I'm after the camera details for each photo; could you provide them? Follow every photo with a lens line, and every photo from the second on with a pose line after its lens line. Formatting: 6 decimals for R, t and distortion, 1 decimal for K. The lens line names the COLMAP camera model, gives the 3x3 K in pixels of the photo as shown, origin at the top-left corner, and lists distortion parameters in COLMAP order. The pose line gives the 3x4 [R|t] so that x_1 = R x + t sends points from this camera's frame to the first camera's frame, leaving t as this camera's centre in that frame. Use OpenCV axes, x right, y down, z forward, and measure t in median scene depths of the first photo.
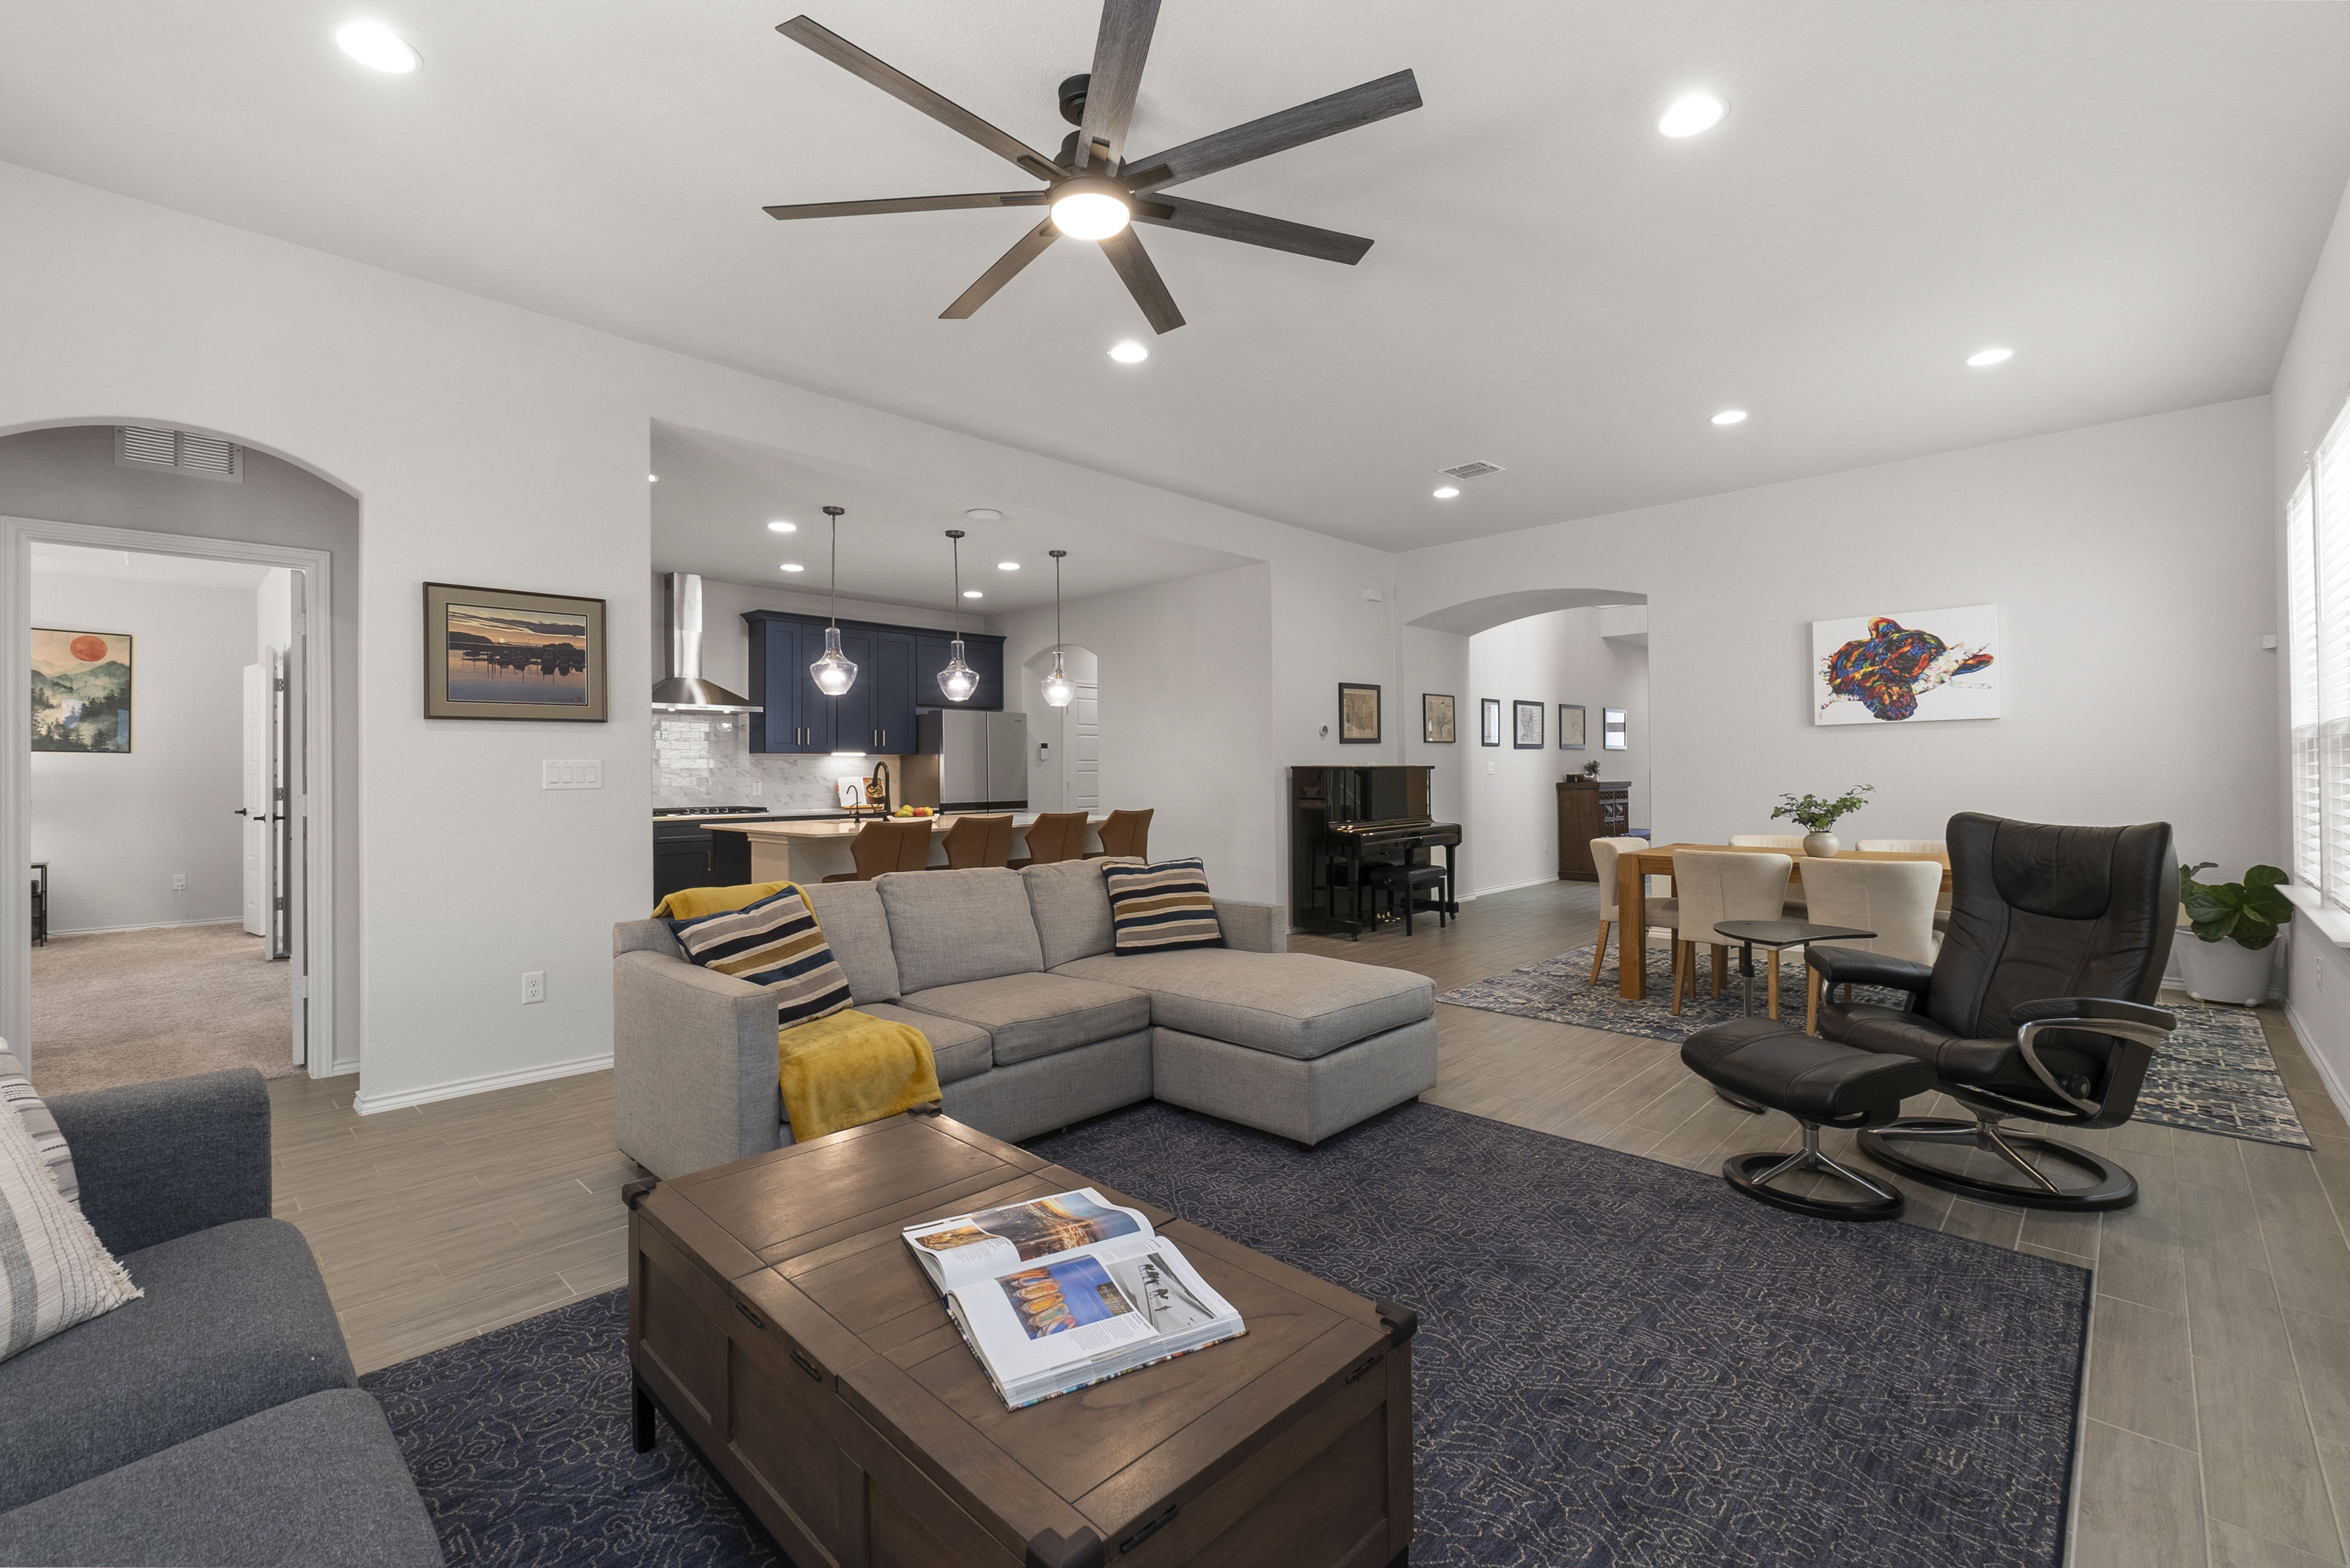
lens RADIAL K [[1005.4, 0, 1165.5], [0, 1005.4, 766.6], [0, 0, 1]] dist [-0.006983, -0.000087]
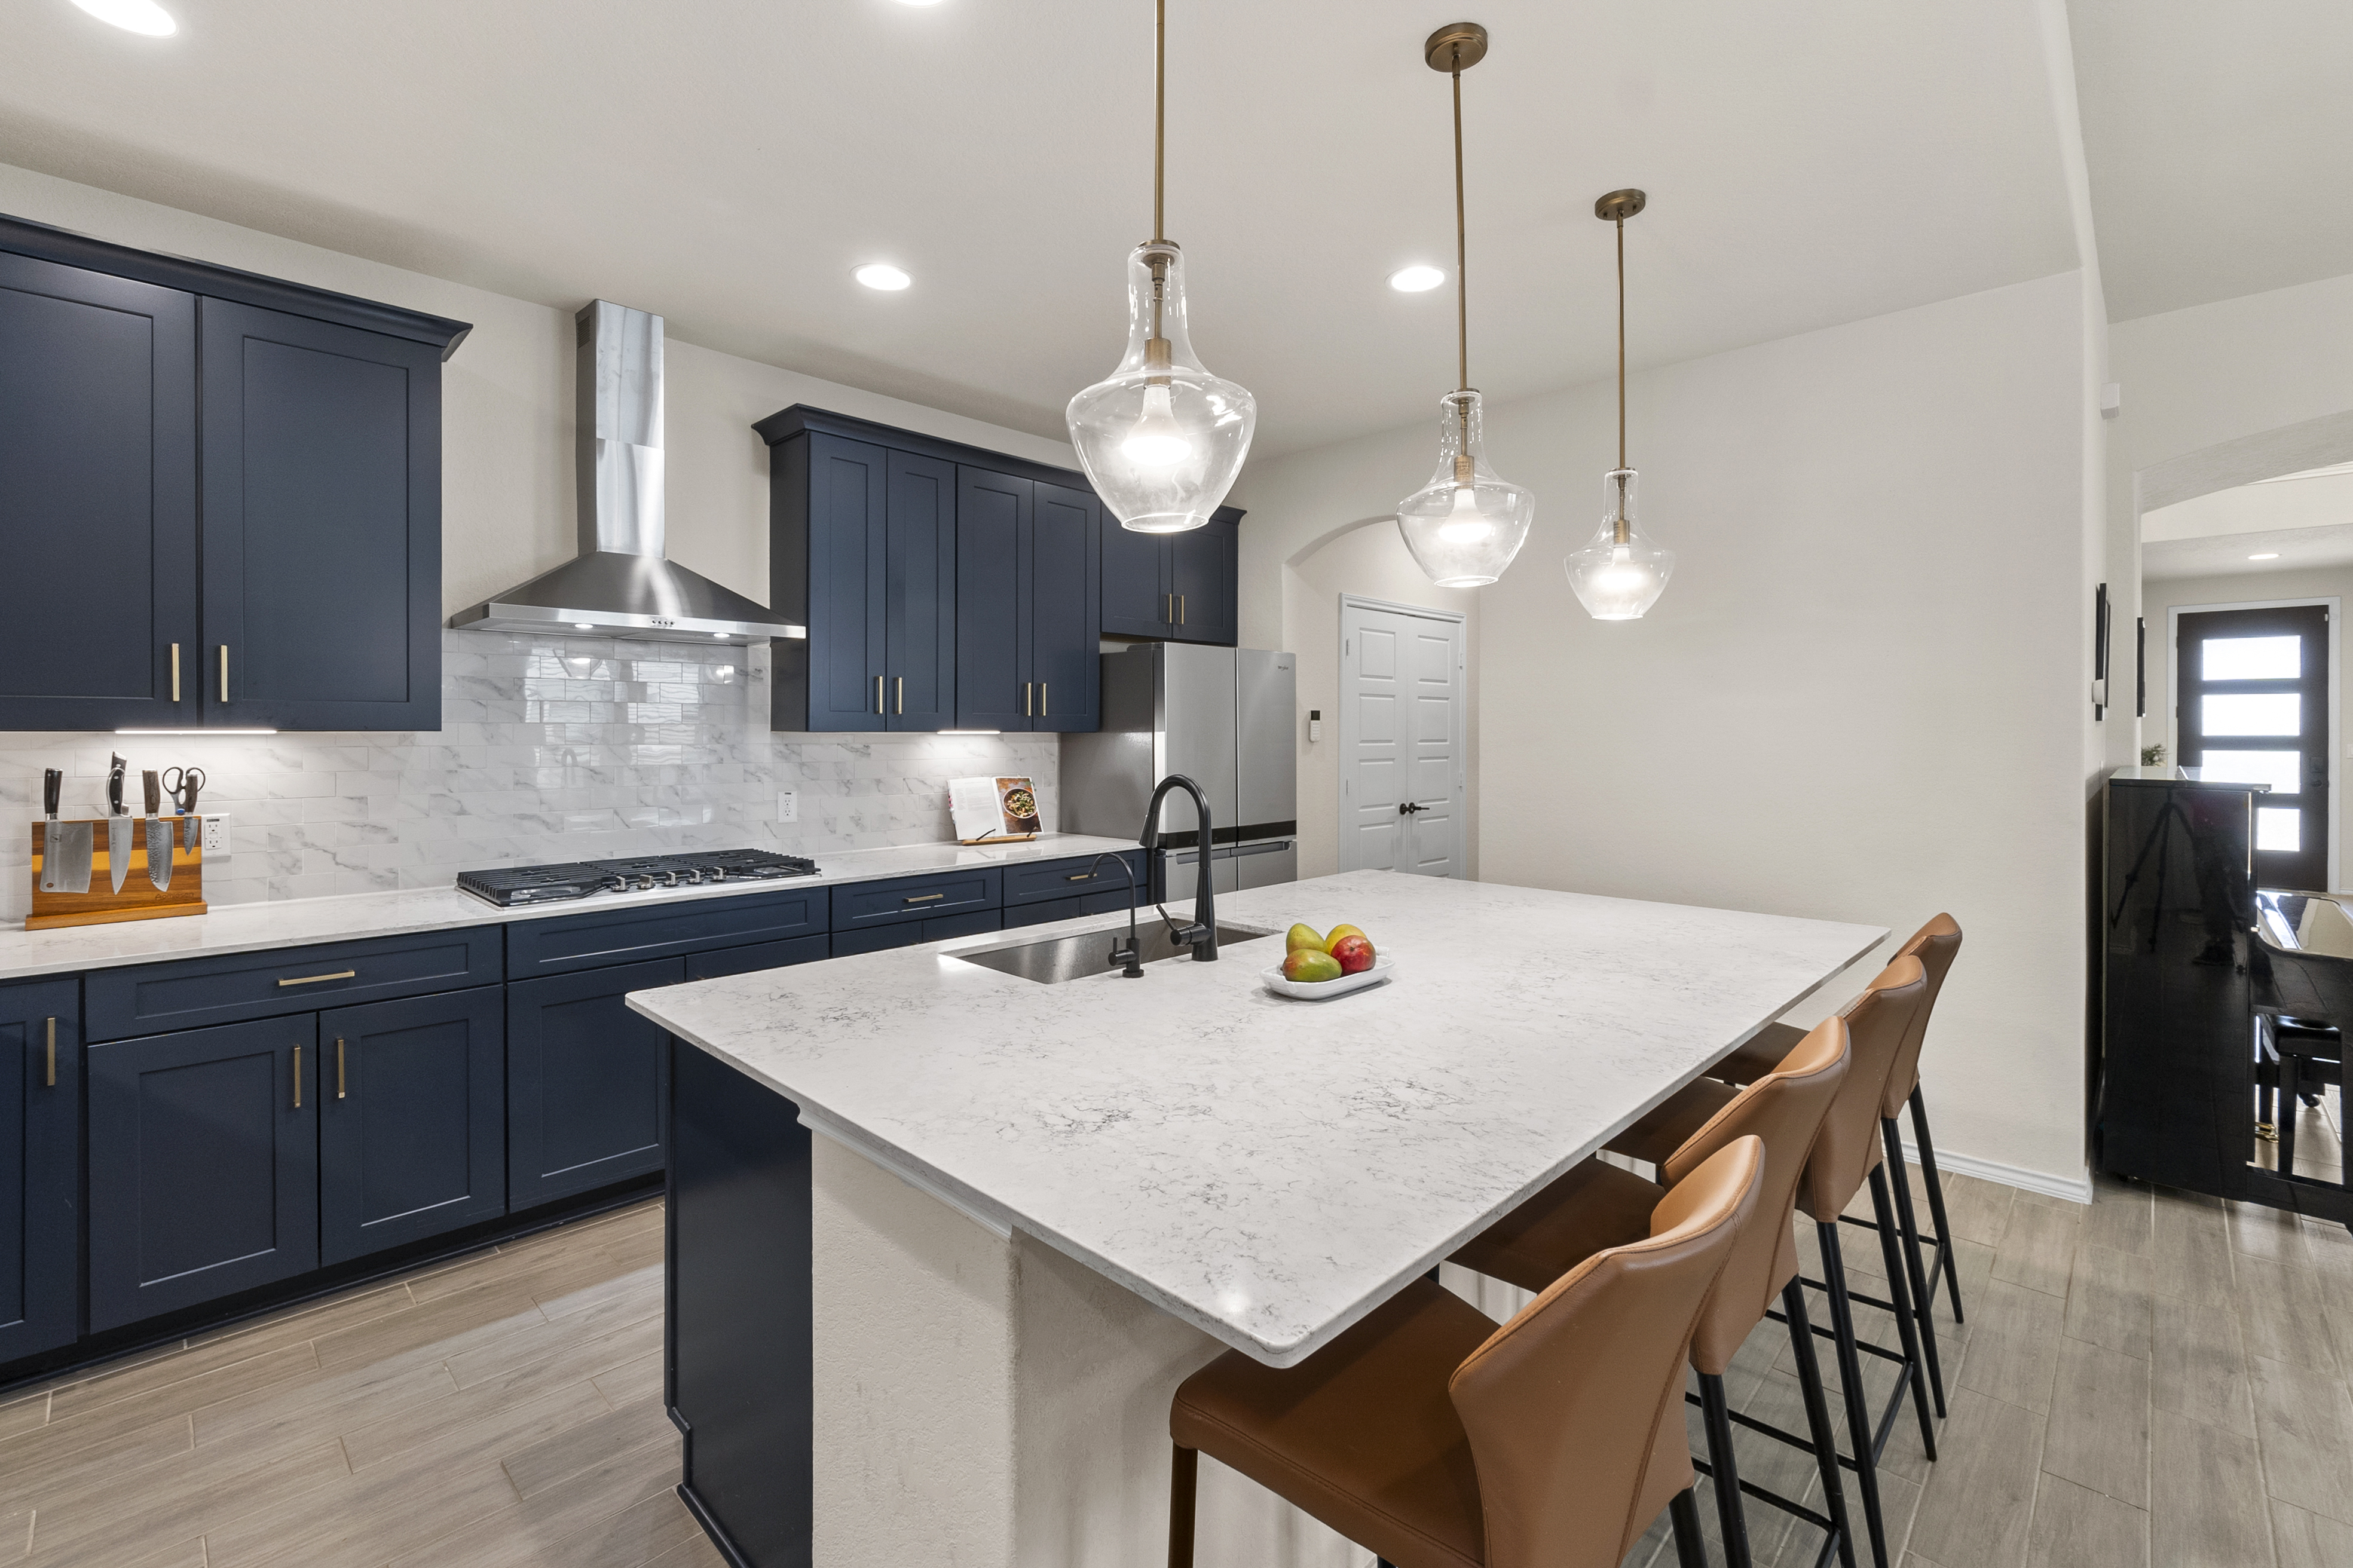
lens RADIAL K [[1015.5, 0, 1171.6], [0, 1015.5, 736.8], [0, 0, 1]] dist [-0.000467, 0.000005]
pose [[0.999973, 0.007378, 0.000413, -0.237173], [-0.007381, 0.999917, 0.010587, -0.017351], [-0.000335, -0.010590, 0.999944, 0.548146]]
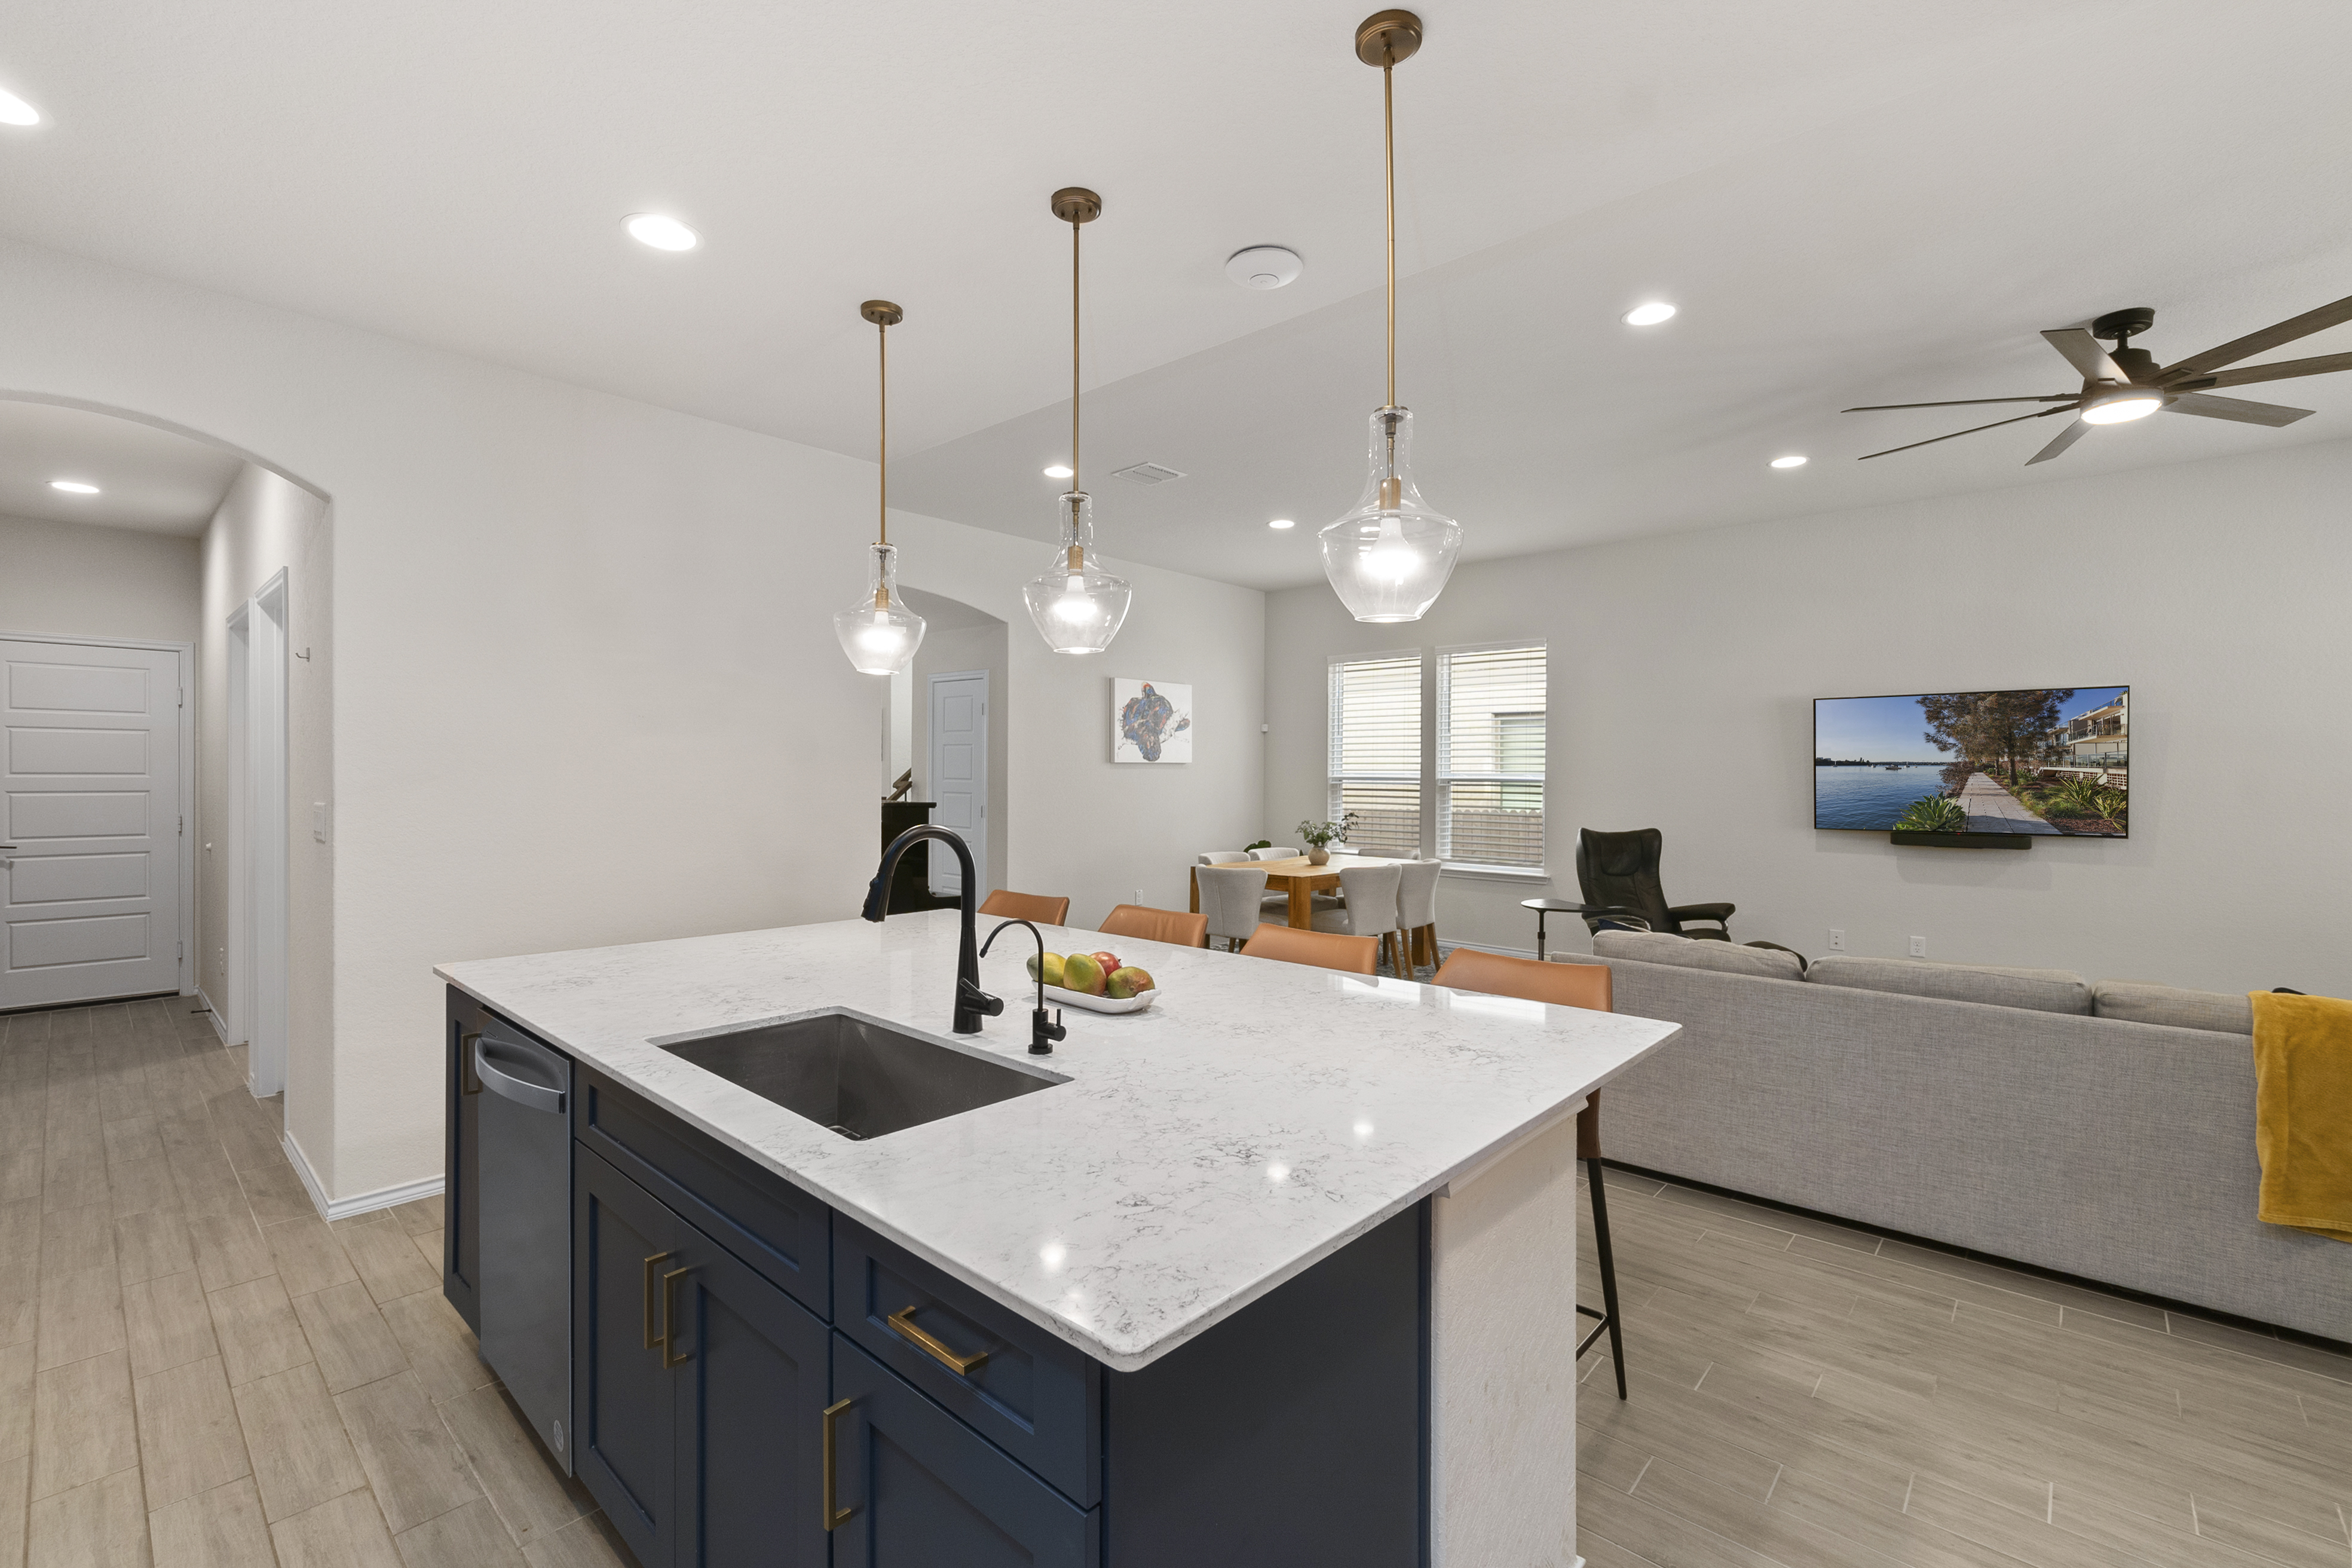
lens RADIAL K [[1006.2, 0, 1166.5], [0, 1006.2, 766.6], [0, 0, 1]] dist [-0.006983, -0.000087]
pose [[-0.031728, 0.015364, 0.999378, -0.467401], [-0.010387, 0.999823, -0.015701, -0.013796], [-0.999443, -0.010878, -0.031562, 0.781494]]
